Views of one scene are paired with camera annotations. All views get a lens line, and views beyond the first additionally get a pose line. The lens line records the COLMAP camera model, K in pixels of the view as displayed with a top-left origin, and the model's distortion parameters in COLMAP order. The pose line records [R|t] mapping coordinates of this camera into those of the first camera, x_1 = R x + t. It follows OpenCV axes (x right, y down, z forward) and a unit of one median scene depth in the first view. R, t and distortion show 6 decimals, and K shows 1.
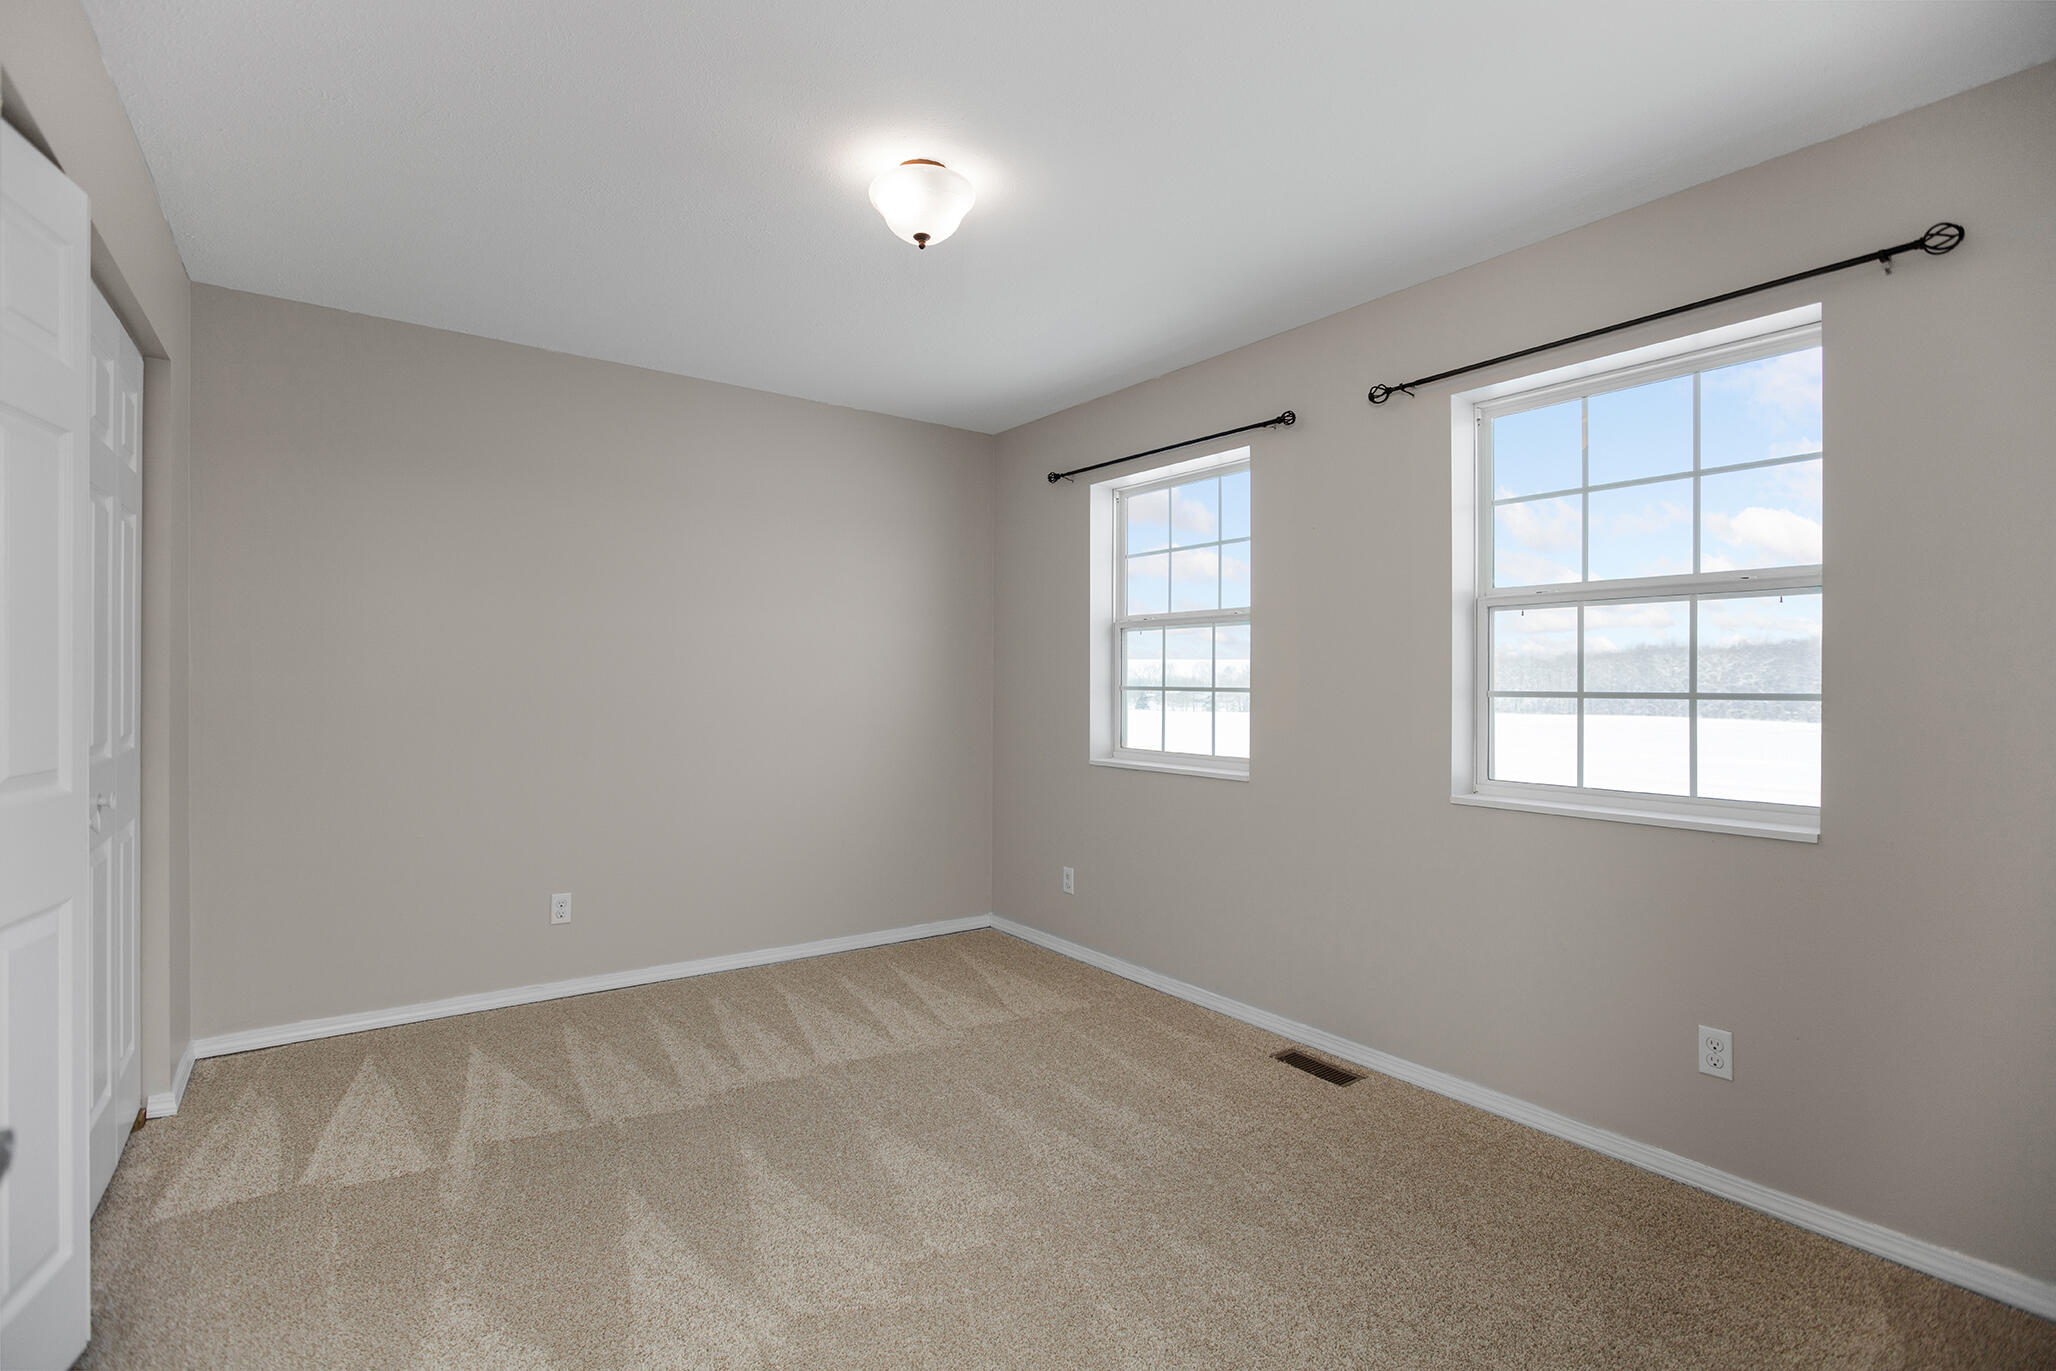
lens RADIAL K [[944.5, 0, 1028.0], [0, 944.5, 685.5], [0, 0, 1]] dist [0.000669, 0.000119]
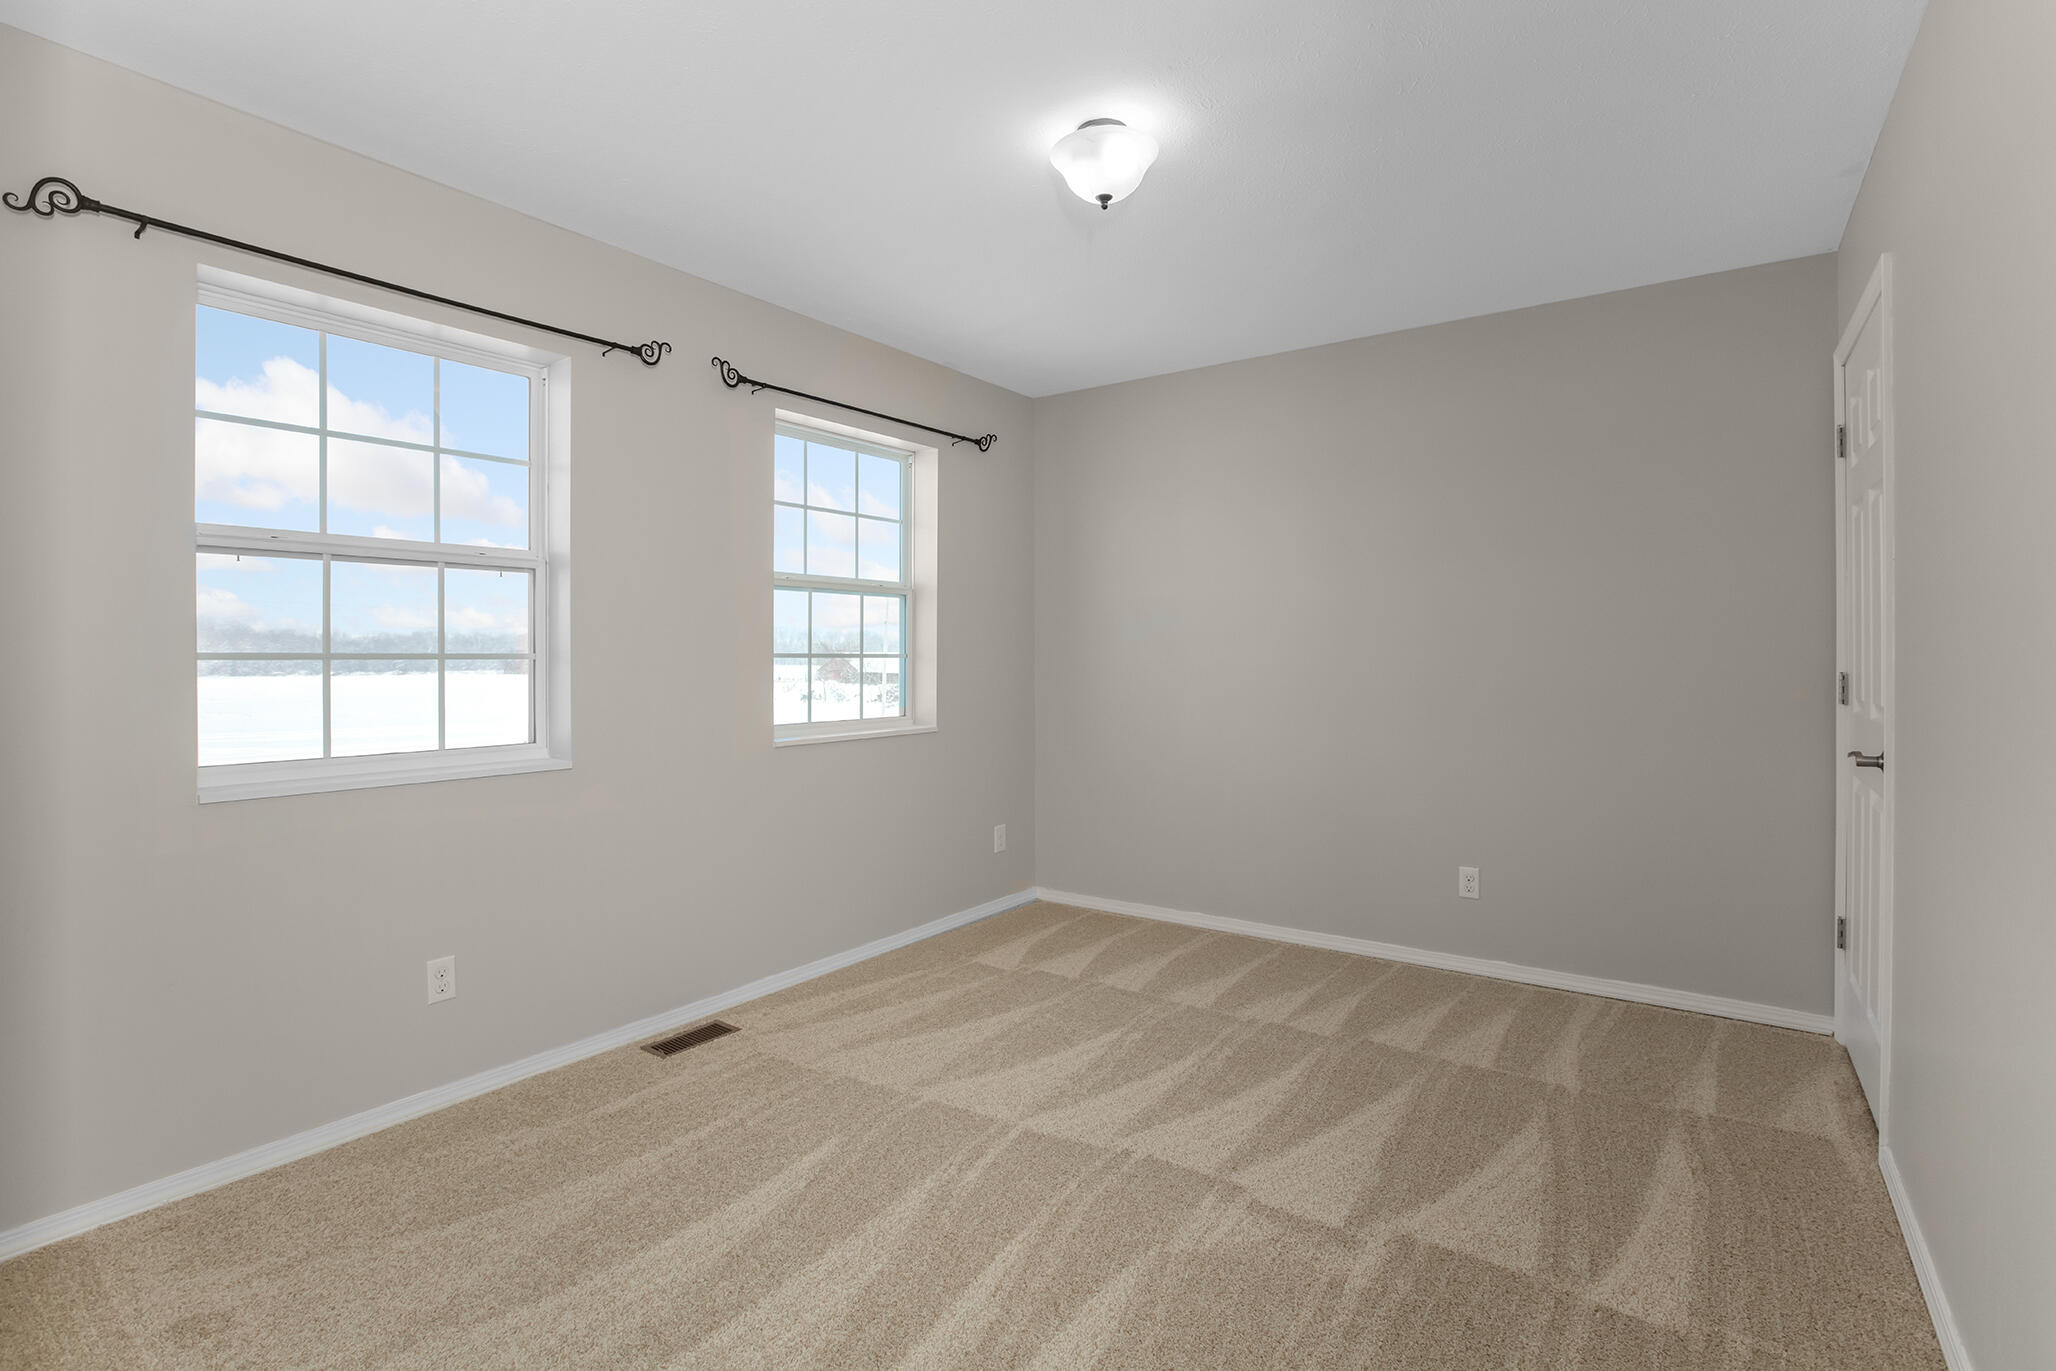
lens RADIAL K [[907.3, 0, 1024.6], [0, 907.3, 635.5], [0, 0, 1]] dist [-0.000758, -0.000001]
pose [[-0.259891, 0.009183, 0.965594, -0.640403], [-0.005781, 0.999922, -0.011065, -0.006200], [-0.965621, -0.008458, -0.259818, 0.843371]]
